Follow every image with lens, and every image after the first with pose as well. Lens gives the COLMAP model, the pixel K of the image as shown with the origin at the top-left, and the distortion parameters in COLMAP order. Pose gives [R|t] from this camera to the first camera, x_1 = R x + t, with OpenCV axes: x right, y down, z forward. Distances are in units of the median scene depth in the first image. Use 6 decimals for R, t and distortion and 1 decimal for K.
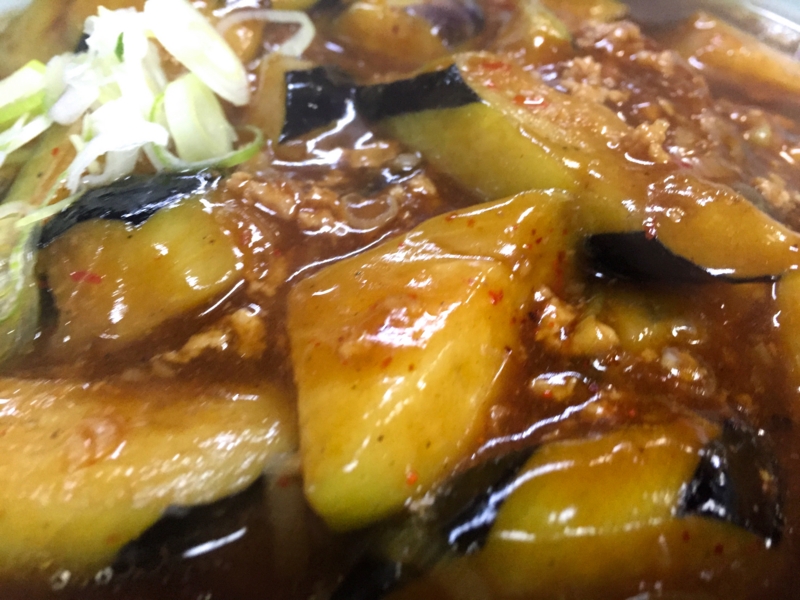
lens RADIAL K [[676.1, 0, 430.6], [0, 676.1, 313.4], [0, 0, 1]] dist [0.027302, -0.009176]
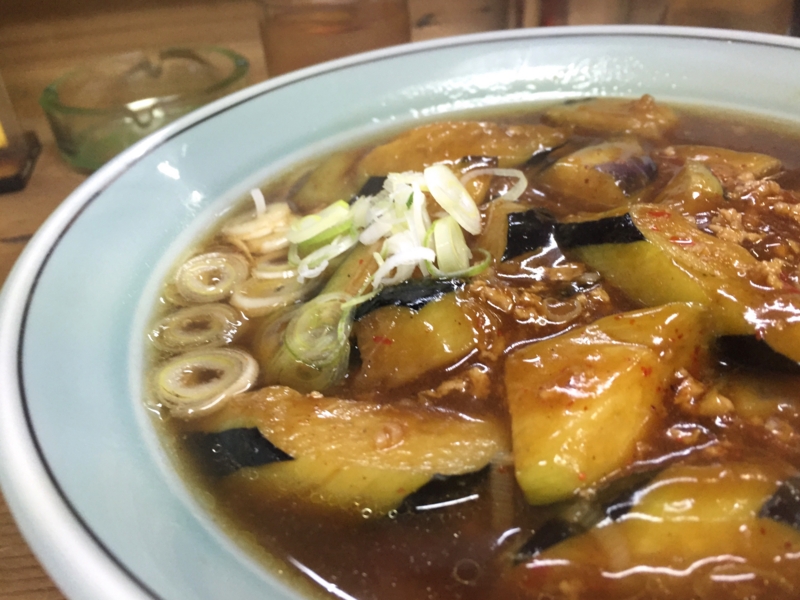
lens RADIAL K [[676.1, 0, 430.6], [0, 676.1, 313.4], [0, 0, 1]] dist [0.027302, -0.009176]
pose [[0.966216, 0.059564, -0.250755, 0.003554], [-0.095984, 0.986101, -0.135614, 0.086942], [0.239192, 0.155101, 0.958505, -0.503847]]
